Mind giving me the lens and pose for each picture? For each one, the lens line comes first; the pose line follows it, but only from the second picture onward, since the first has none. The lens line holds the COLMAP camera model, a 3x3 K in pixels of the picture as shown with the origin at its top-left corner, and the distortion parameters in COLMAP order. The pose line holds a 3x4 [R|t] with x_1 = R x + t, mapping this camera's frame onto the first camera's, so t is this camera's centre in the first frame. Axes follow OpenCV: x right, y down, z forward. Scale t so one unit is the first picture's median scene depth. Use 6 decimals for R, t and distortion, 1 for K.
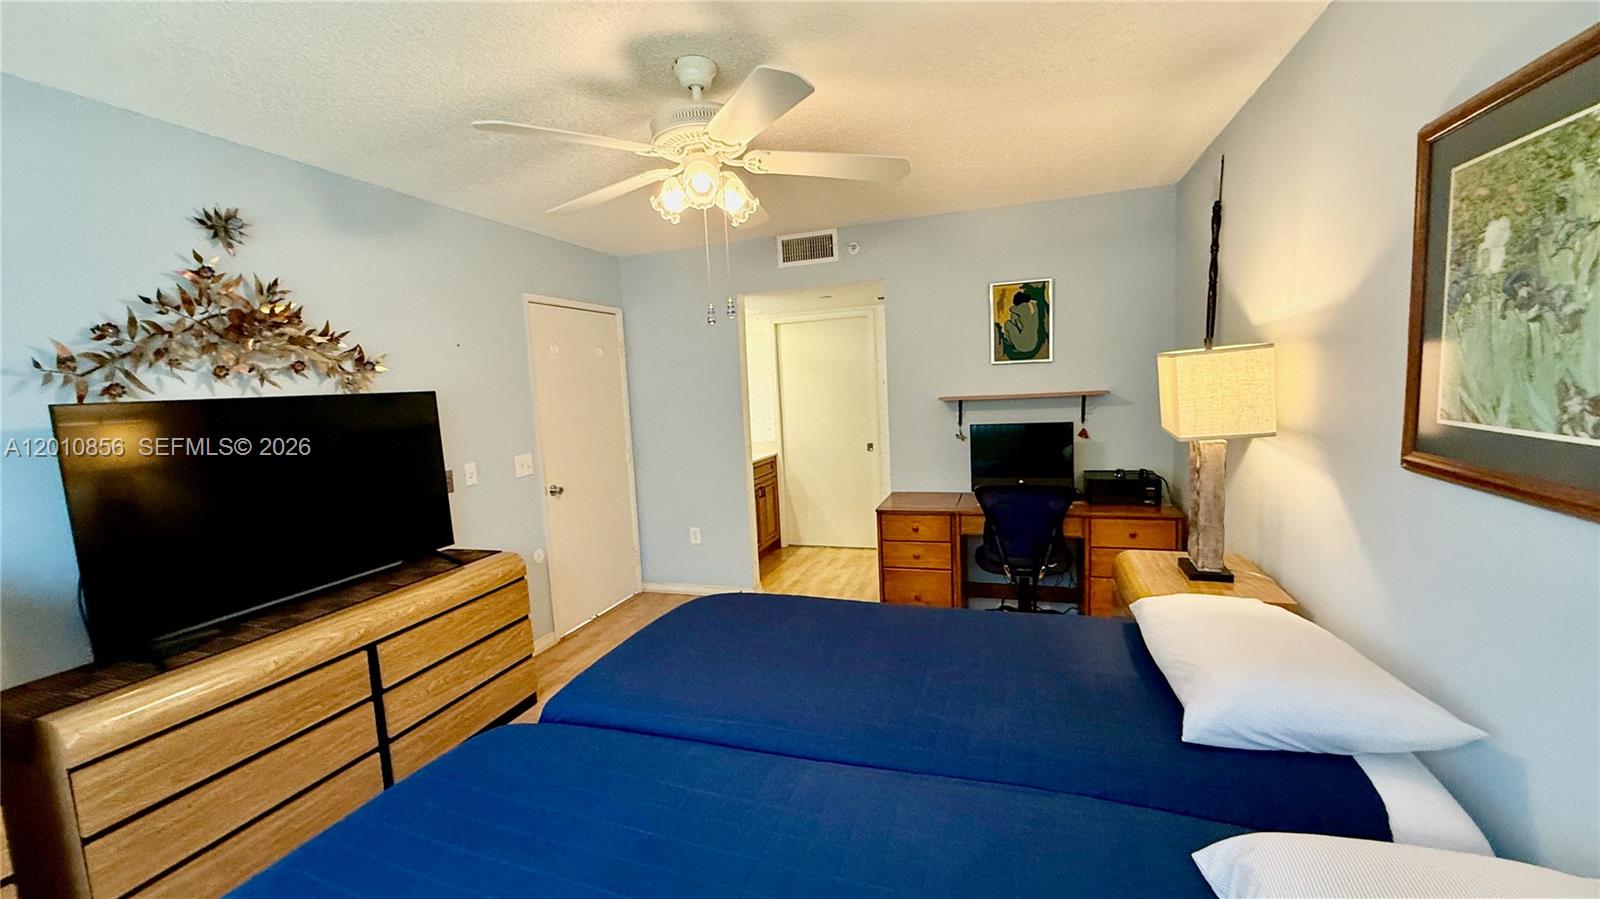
lens RADIAL K [[637.0, 0, 800.0], [0, 637.0, 449.5], [0, 0, 1]] dist [-0.000007, -0.000117]
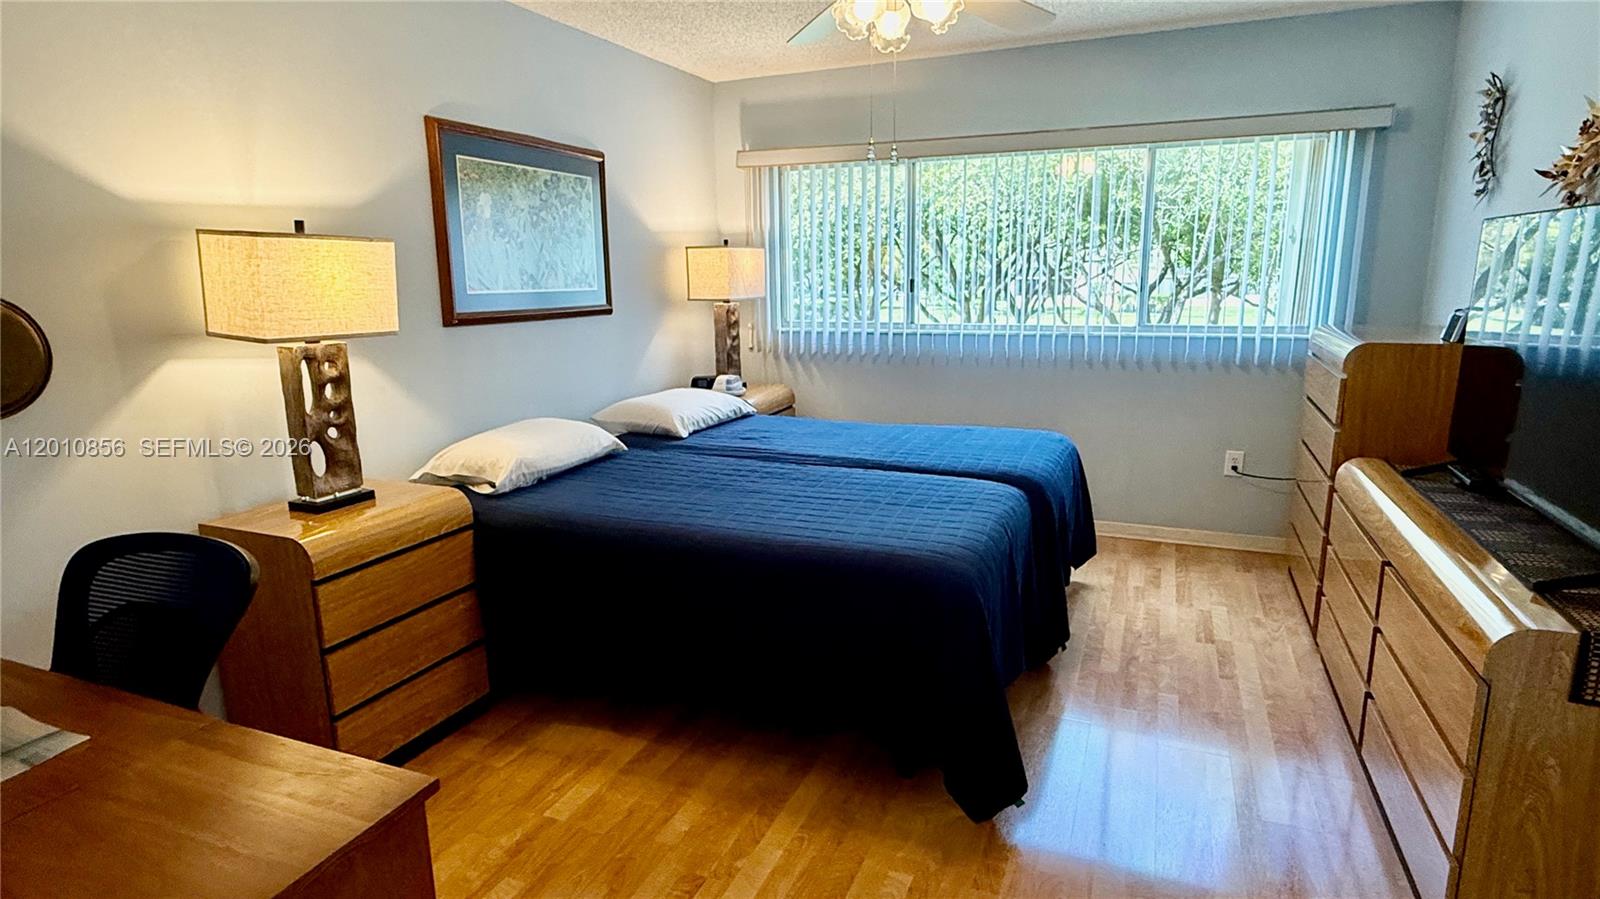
lens RADIAL K [[874.2, 0, 800.0], [0, 874.2, 449.5], [0, 0, 1]] dist [0.003377, 0.000404]
pose [[-0.996276, 0.048701, 0.071156, -0.105830], [0.068291, 0.949473, 0.306330, -0.330726], [-0.052642, 0.310048, -0.949262, 3.564540]]
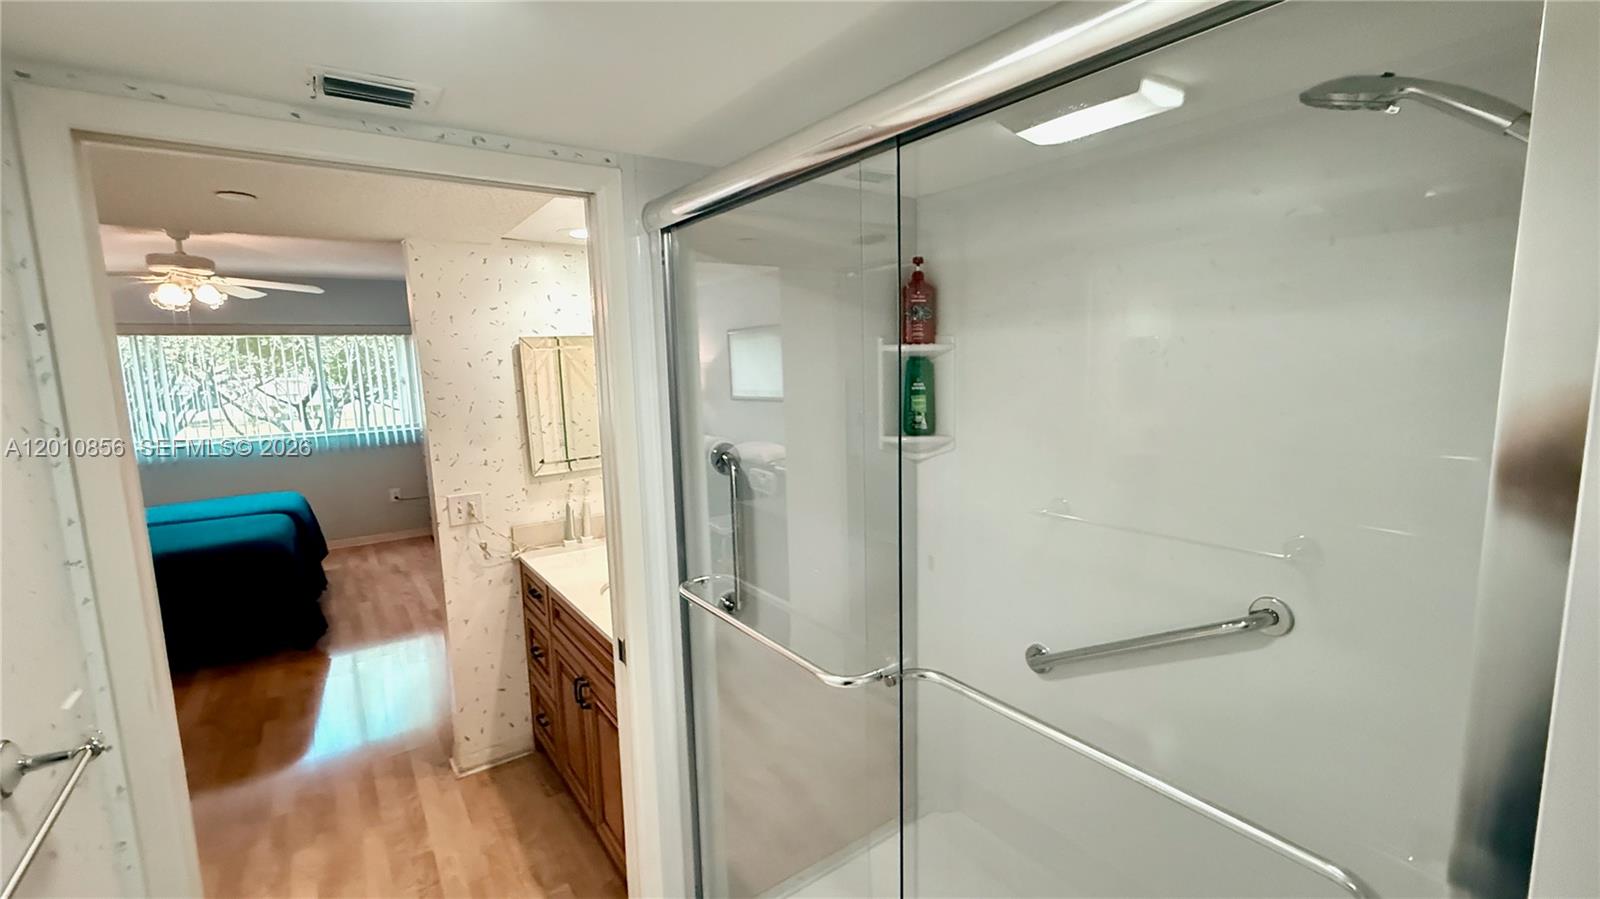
lens RADIAL K [[677.3, 0, 800.0], [0, 677.3, 449.5], [0, 0, 1]] dist [-0.000083, 0.000026]
pose [[-0.577804, 0.170370, -0.798196, 0.649693], [-0.032025, 0.972485, 0.230754, -0.707468], [0.815547, 0.158893, -0.556449, 5.378752]]
